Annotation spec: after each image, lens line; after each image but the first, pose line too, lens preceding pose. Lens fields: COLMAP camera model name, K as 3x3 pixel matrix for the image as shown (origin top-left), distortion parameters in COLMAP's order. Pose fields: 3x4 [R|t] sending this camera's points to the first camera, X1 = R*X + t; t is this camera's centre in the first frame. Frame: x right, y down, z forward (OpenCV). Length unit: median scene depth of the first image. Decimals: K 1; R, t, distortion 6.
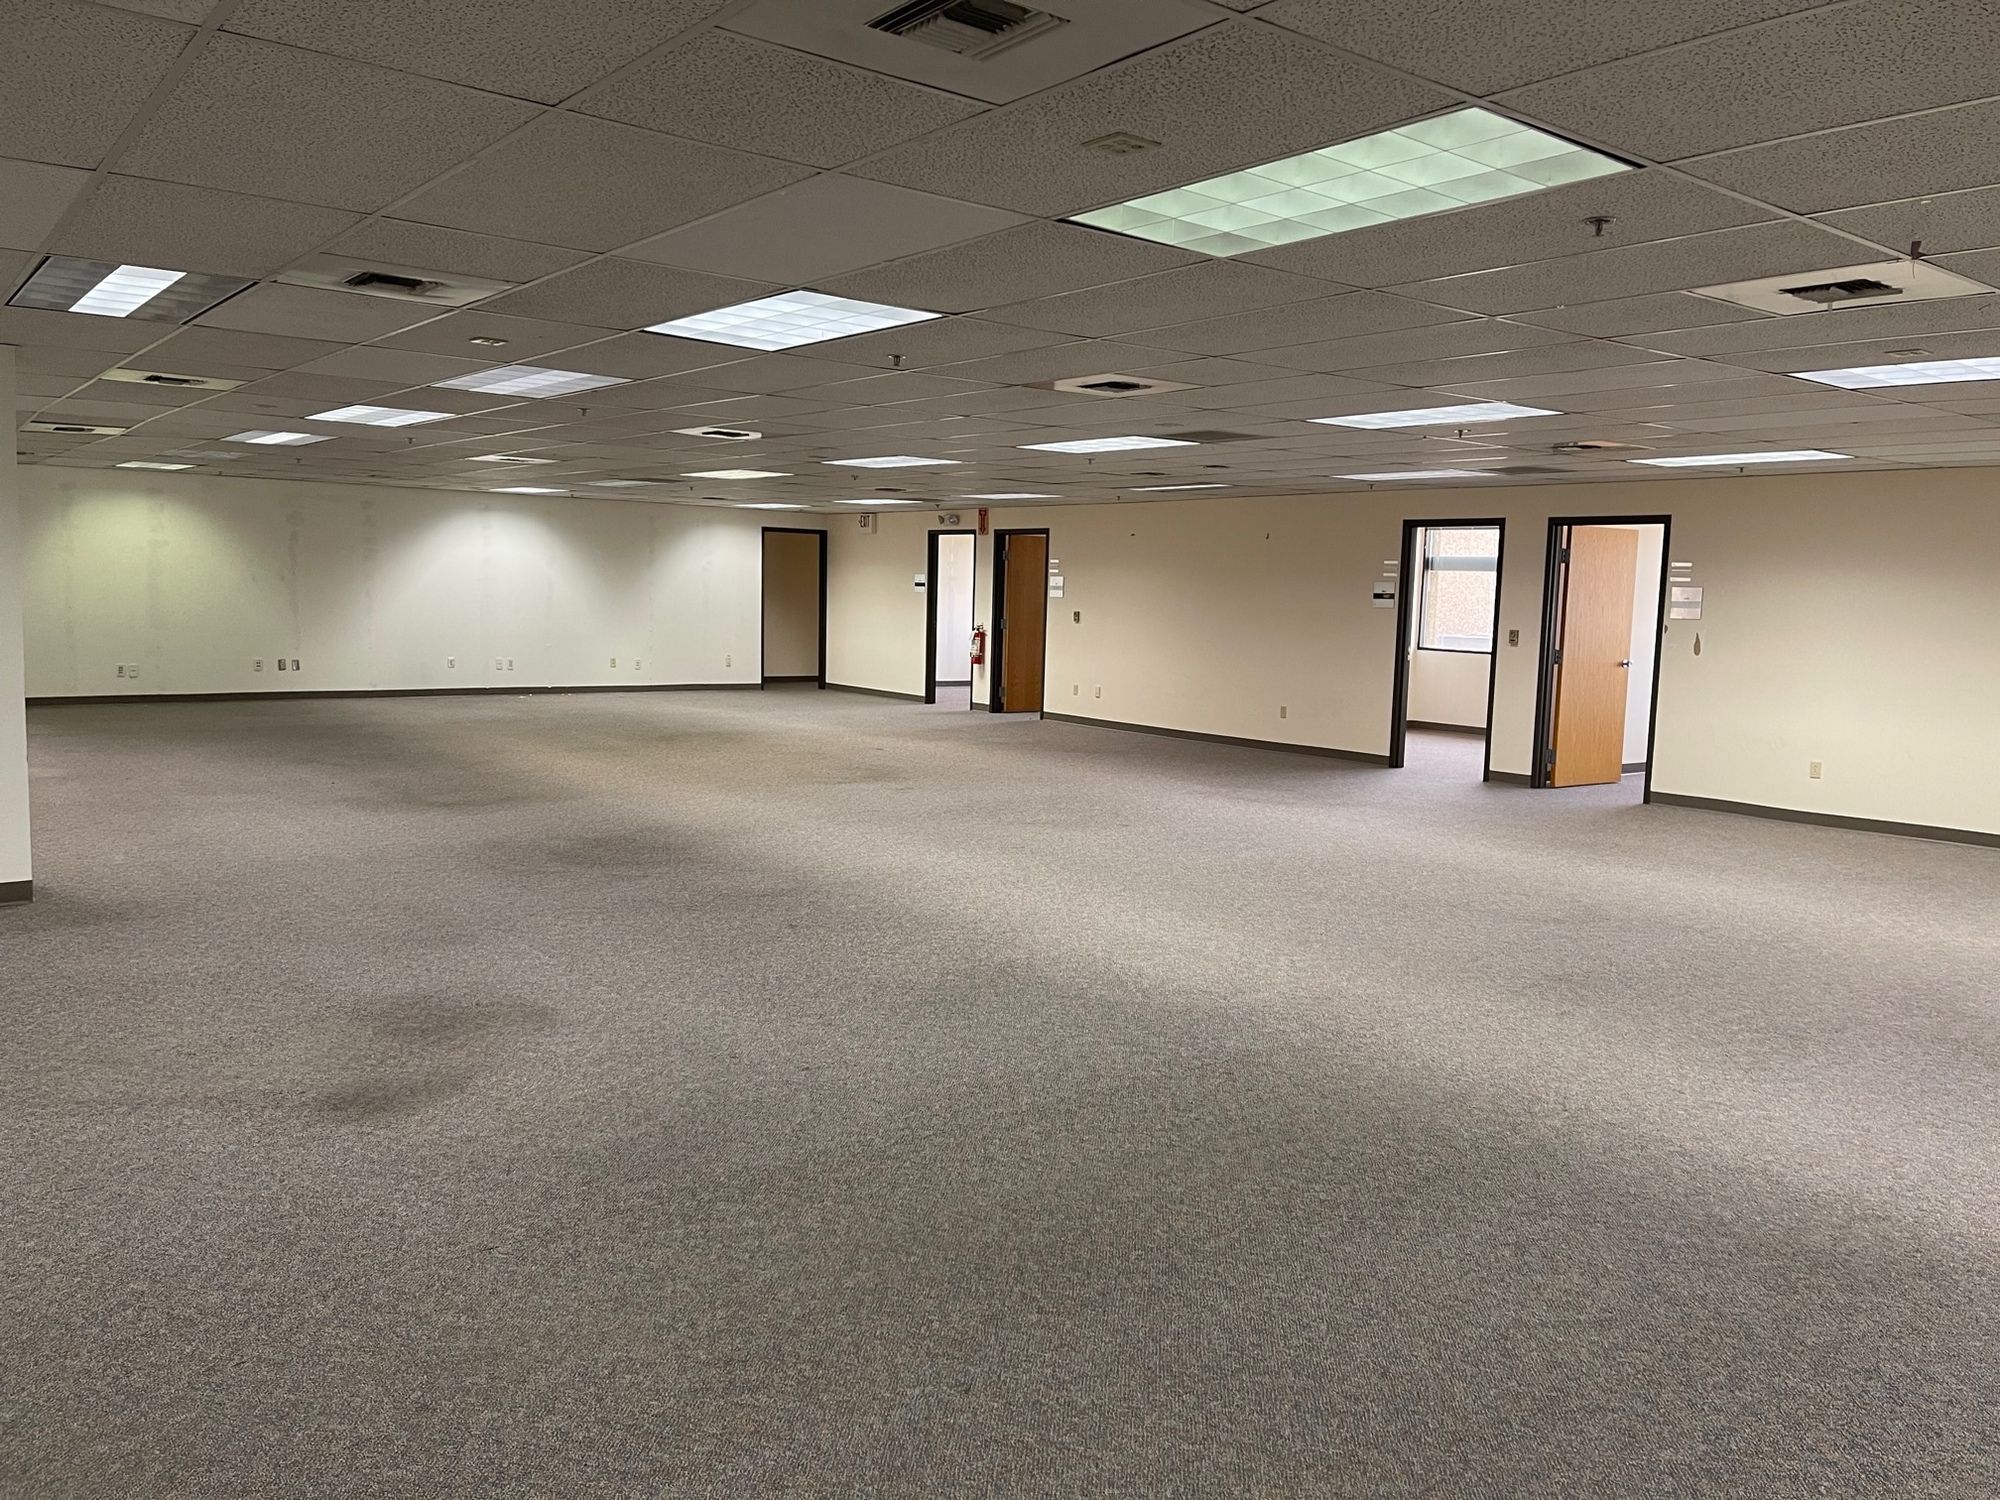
lens RADIAL K [[1503.4, 0, 1007.6], [0, 1503.4, 747.9], [0, 0, 1]] dist [0.051500, -0.059999]
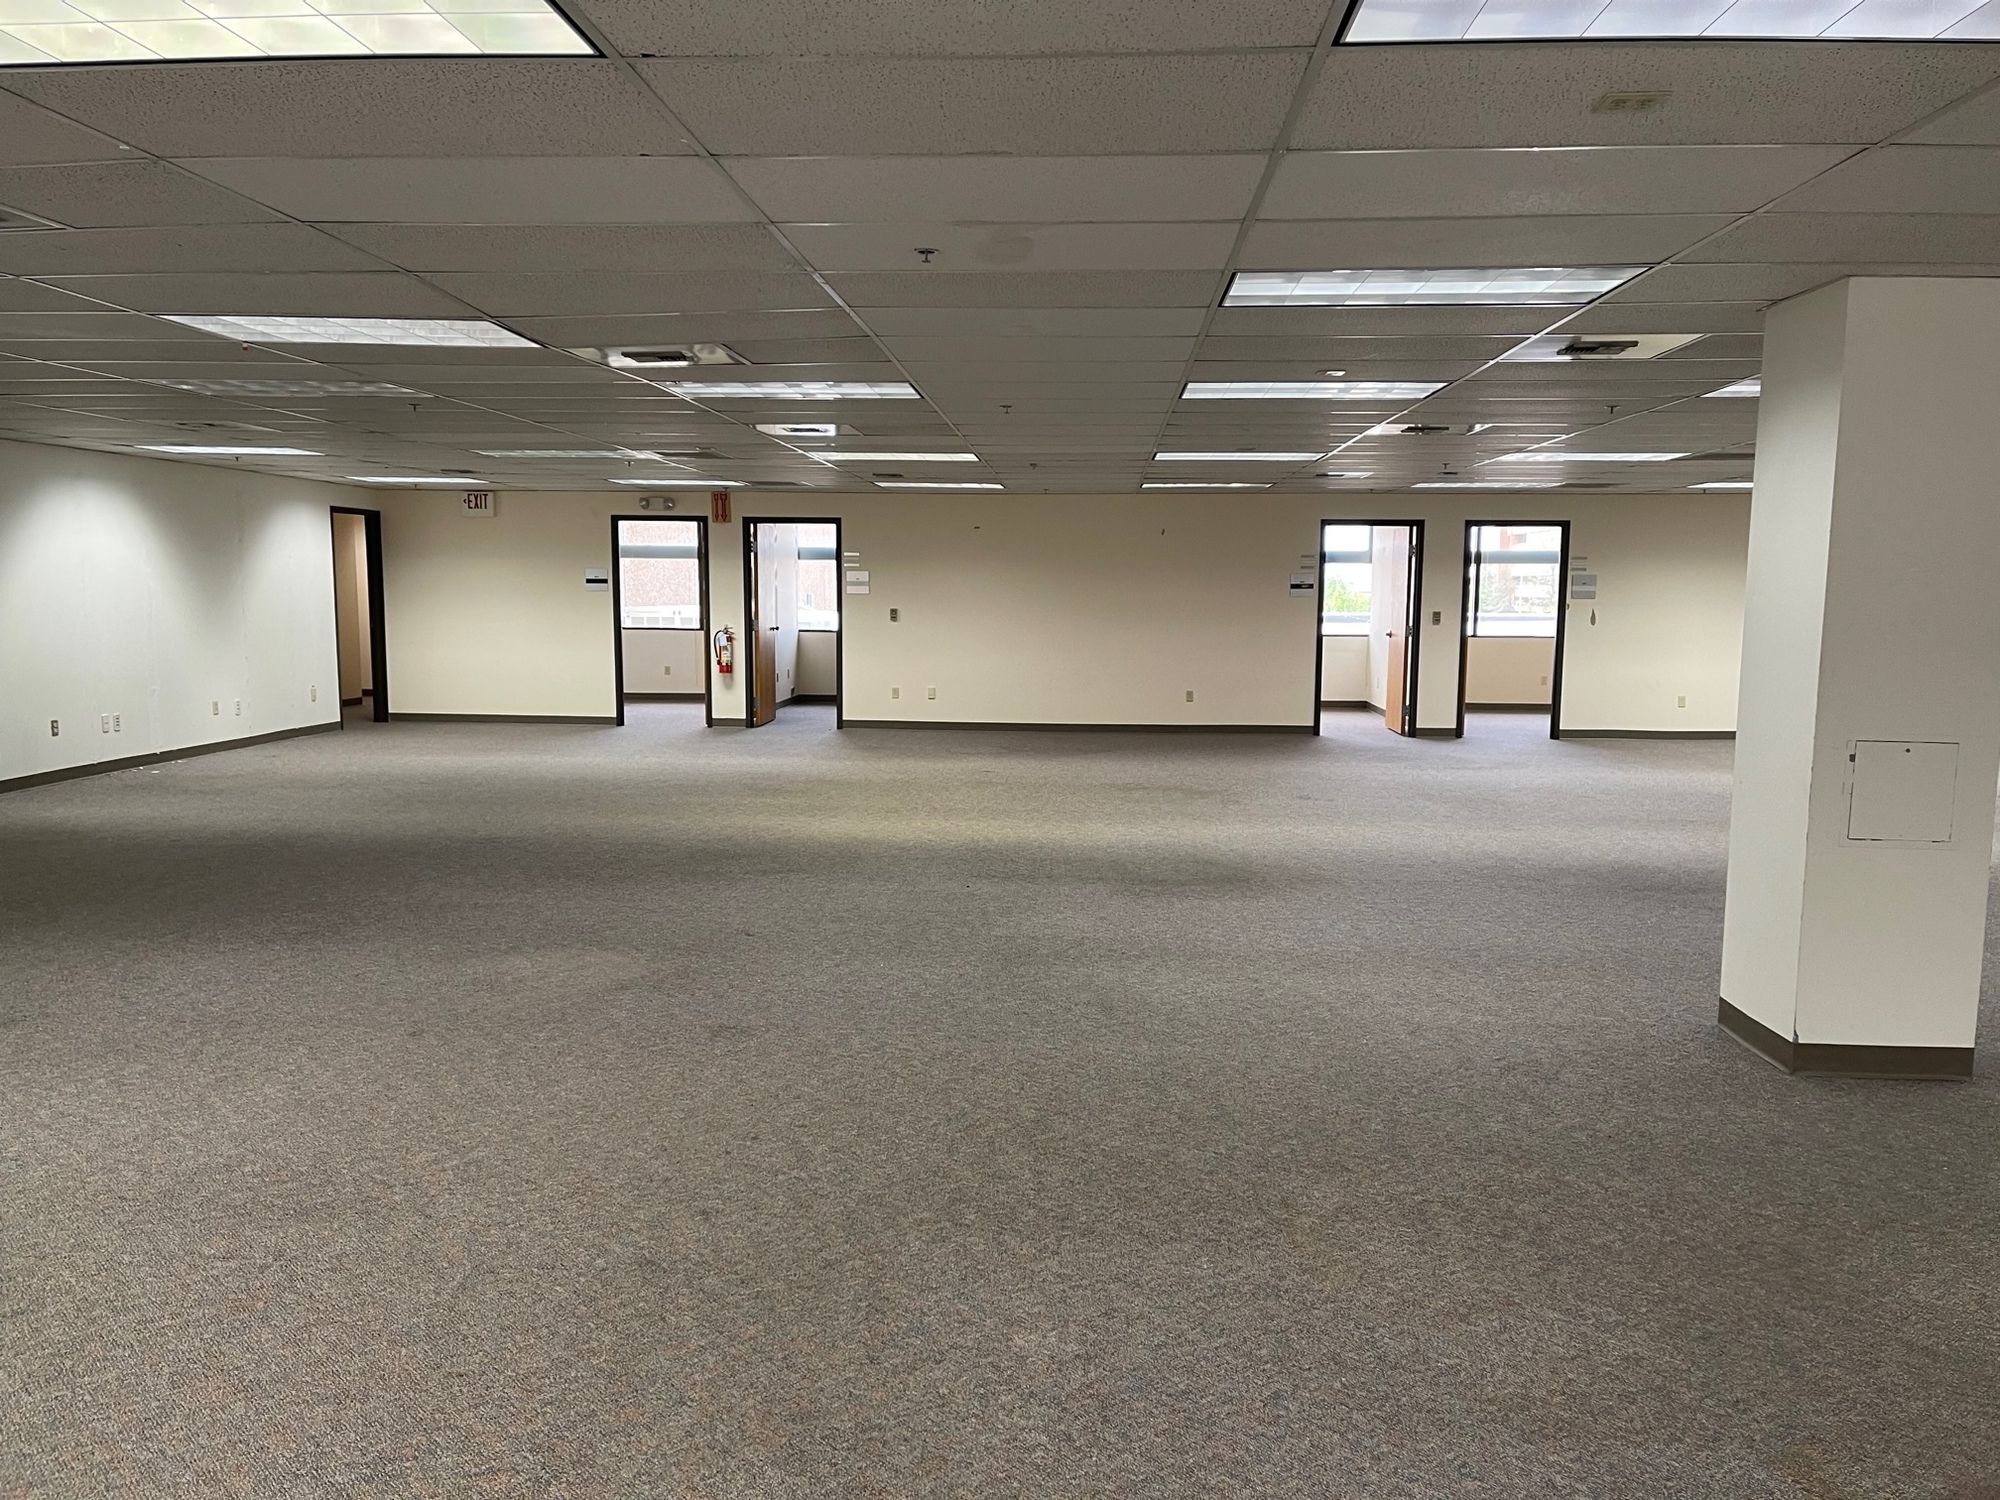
lens RADIAL K [[1150.3, 0, 1003.1], [0, 1150.3, 752.3], [0, 0, 1]] dist [0.015723, -0.000024]
pose [[0.665748, -0.131273, 0.734539, -4.098792], [0.091941, 0.991333, 0.093835, -0.587378], [-0.740491, 0.005064, 0.672047, 4.399609]]
